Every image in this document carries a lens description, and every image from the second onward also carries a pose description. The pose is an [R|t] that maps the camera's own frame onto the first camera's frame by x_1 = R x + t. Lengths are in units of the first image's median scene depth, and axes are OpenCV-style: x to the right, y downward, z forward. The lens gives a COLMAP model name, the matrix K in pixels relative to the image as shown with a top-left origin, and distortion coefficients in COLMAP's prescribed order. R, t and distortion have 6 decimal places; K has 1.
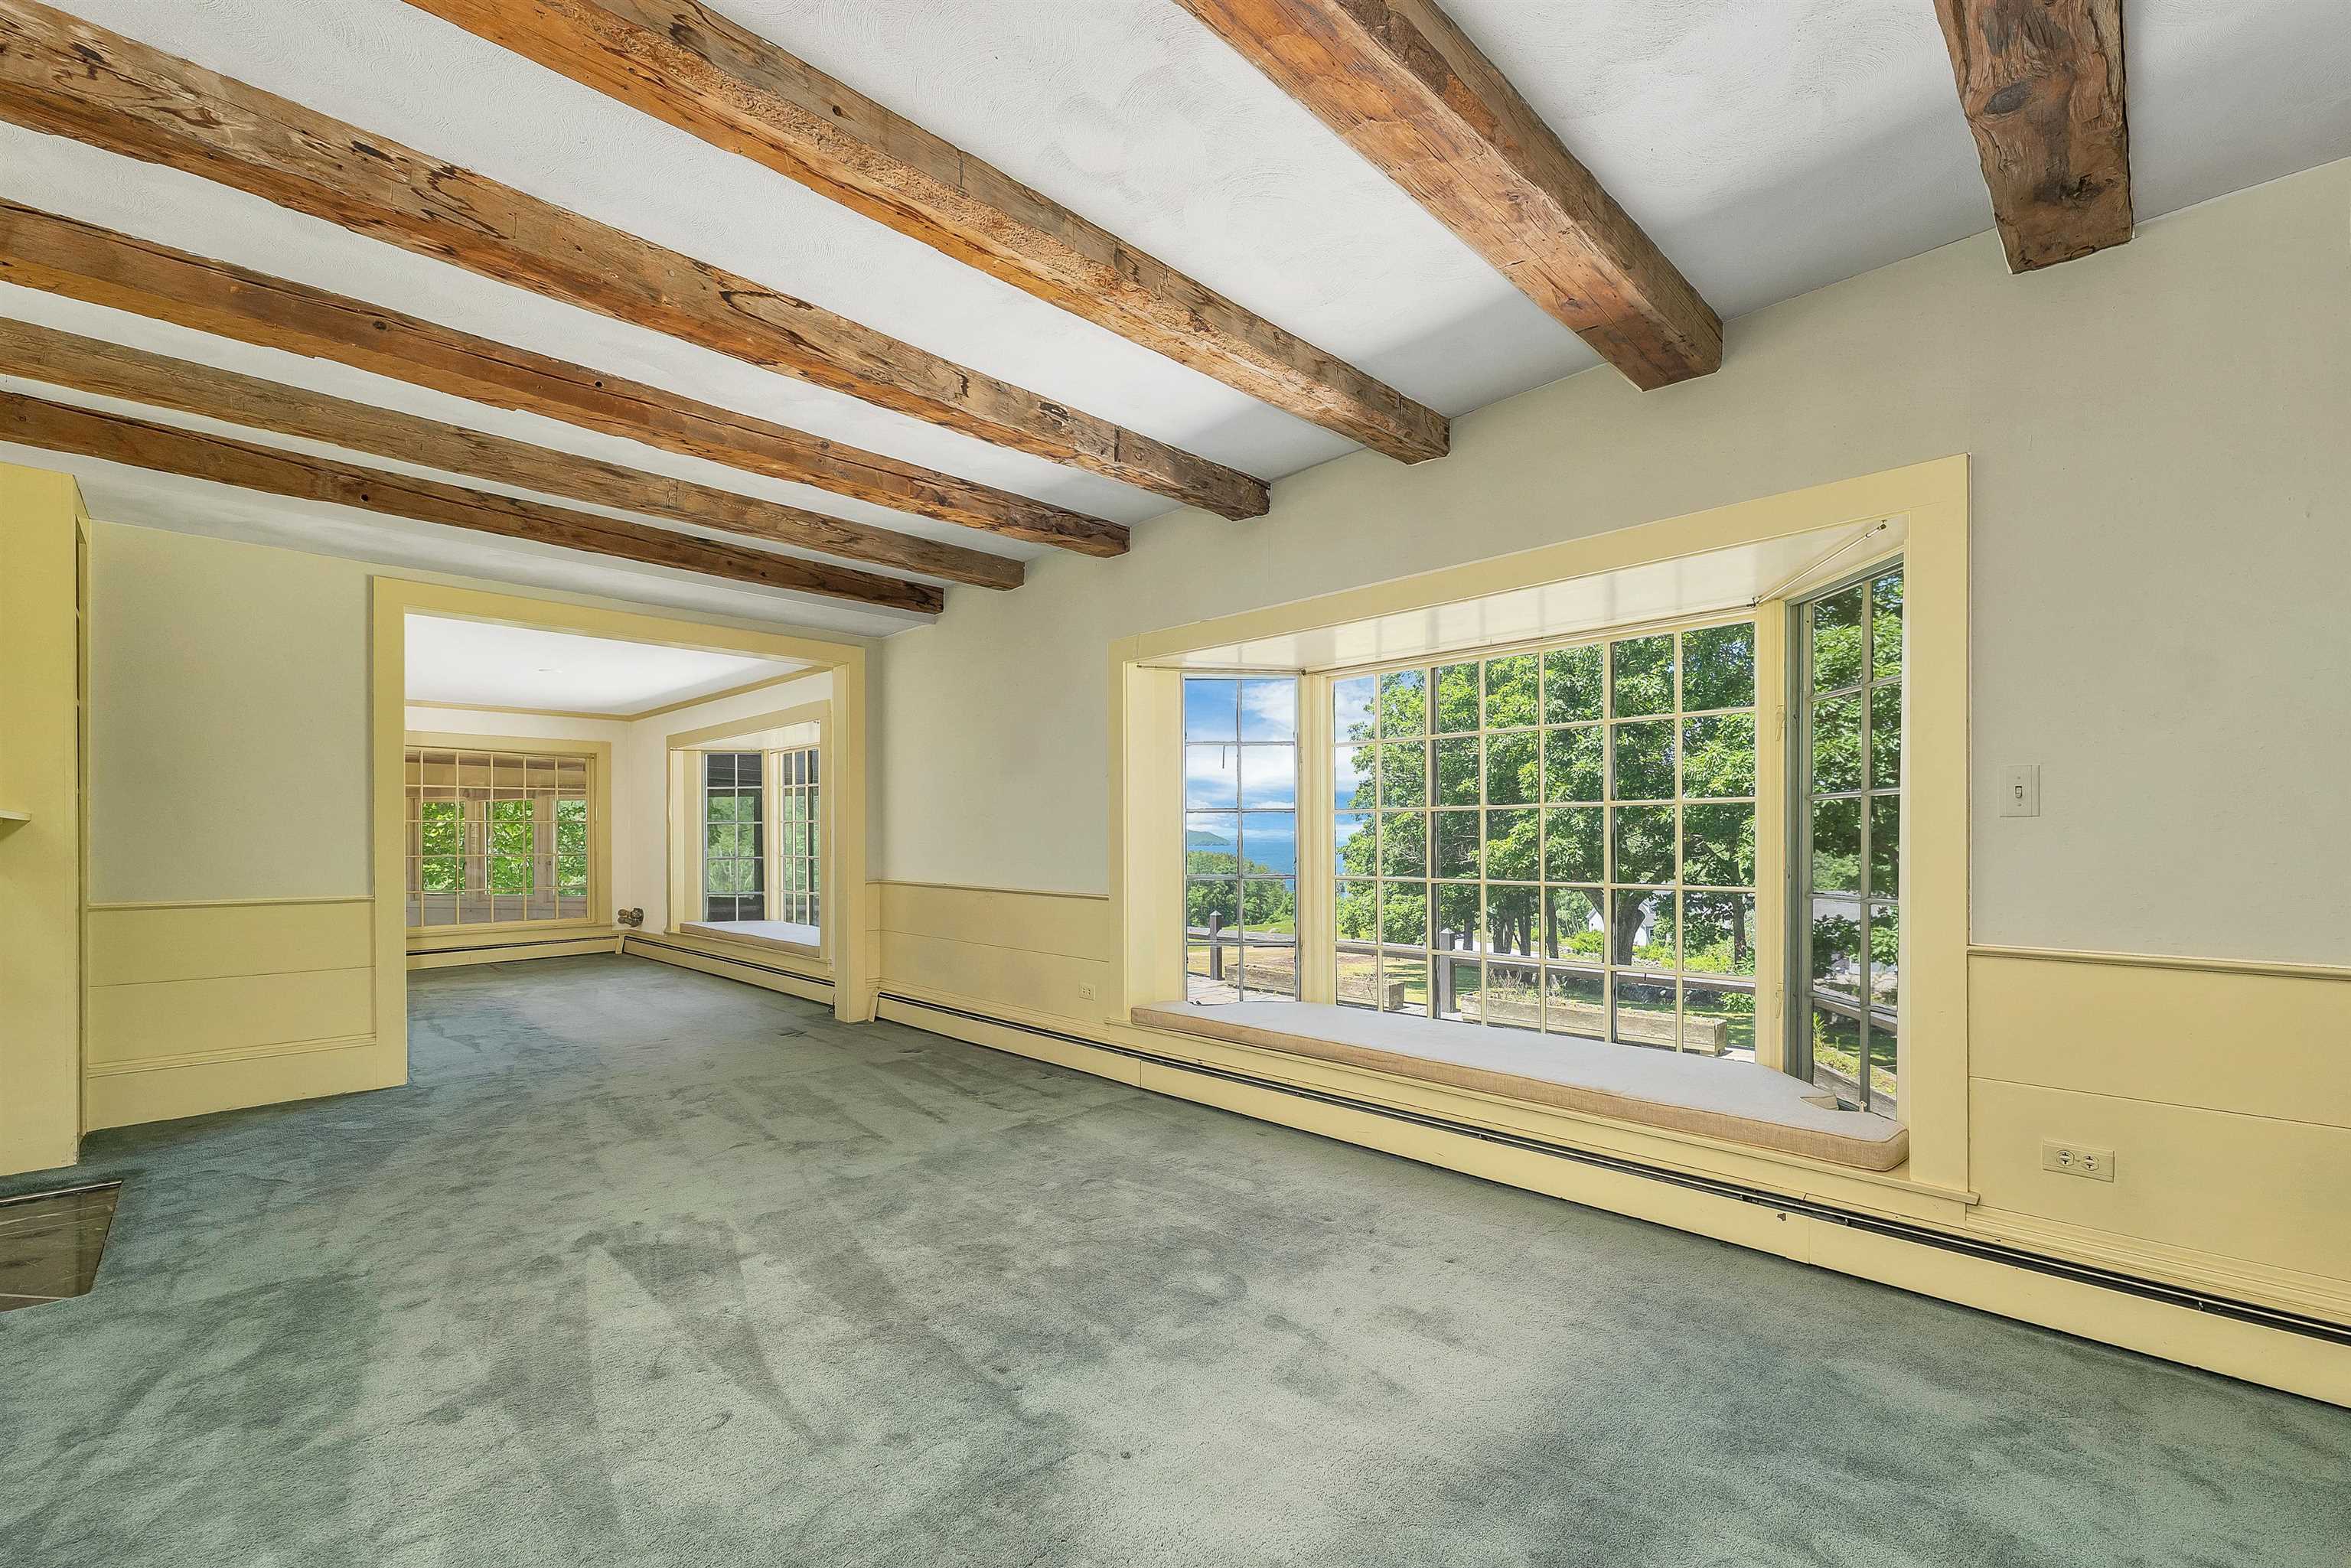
lens RADIAL K [[991.3, 0, 1179.5], [0, 991.3, 843.0], [0, 0, 1]] dist [0.001999, 0.000153]
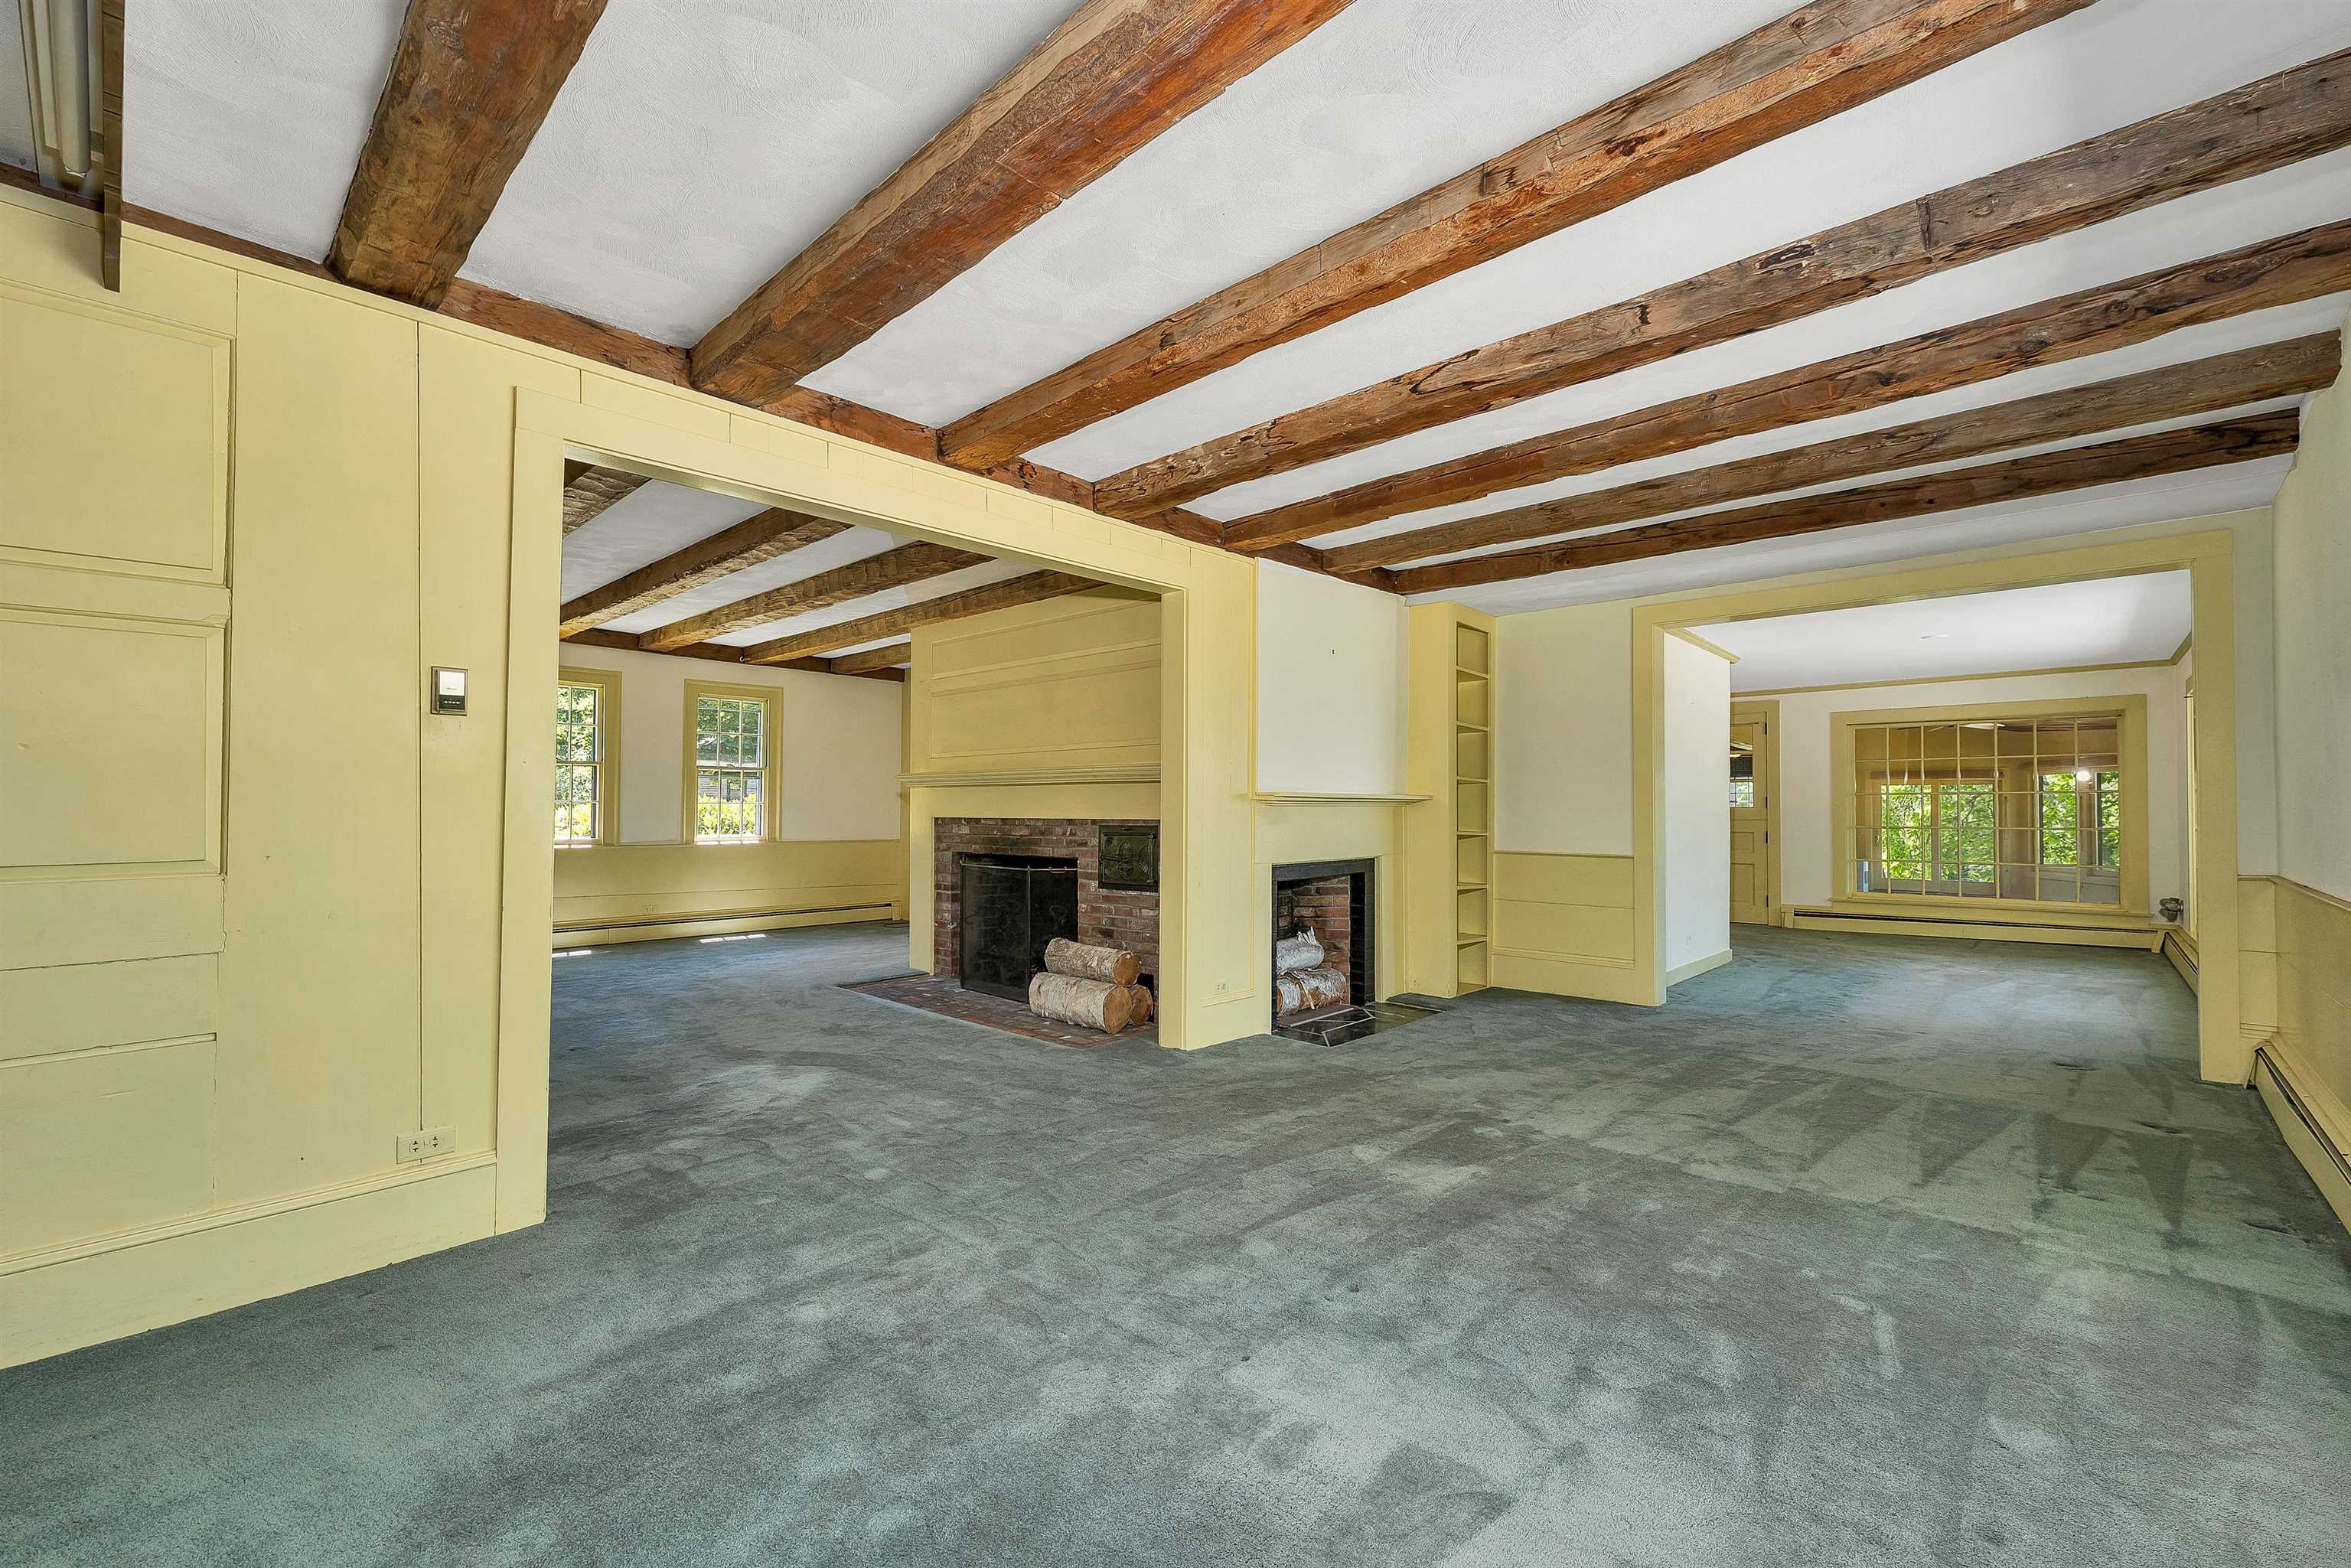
lens RADIAL K [[964.3, 0, 1171.4], [0, 964.3, 803.0], [0, 0, 1]] dist [0.002636, 0.000269]
pose [[0.035060, -0.004155, -0.999377, 0.549590], [-0.006533, 0.999969, -0.004386, -0.005951], [0.999364, 0.006683, 0.035032, 0.455791]]
